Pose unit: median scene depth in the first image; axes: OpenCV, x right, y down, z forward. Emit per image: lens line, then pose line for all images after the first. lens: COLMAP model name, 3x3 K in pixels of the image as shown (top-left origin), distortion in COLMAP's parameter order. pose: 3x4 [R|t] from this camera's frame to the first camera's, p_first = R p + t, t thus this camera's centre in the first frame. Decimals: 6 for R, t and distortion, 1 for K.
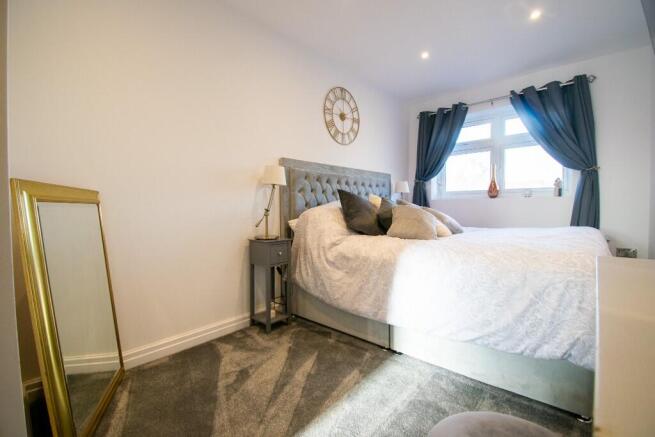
lens RADIAL K [[289.6, 0, 327.7], [0, 289.6, 219.2], [0, 0, 1]] dist [-0.023369, -0.002776]
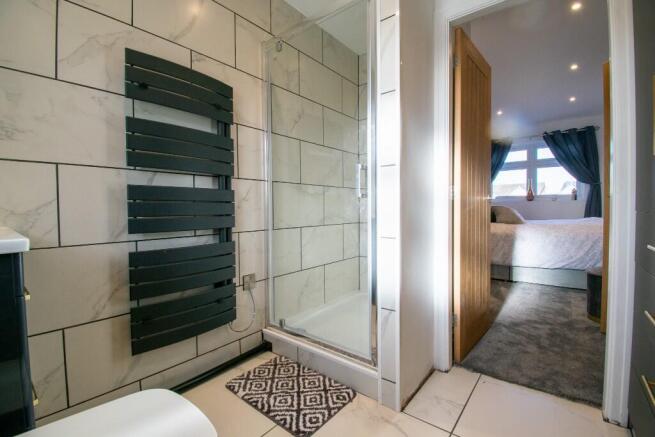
lens RADIAL K [[289.6, 0, 330.2], [0, 289.6, 216.7], [0, 0, 1]] dist [-0.023369, -0.002776]
pose [[0.998290, -0.003013, 0.058373, -0.670395], [0.003523, 0.999957, -0.008622, 0.023050], [-0.058345, 0.008812, 0.998258, -0.517955]]
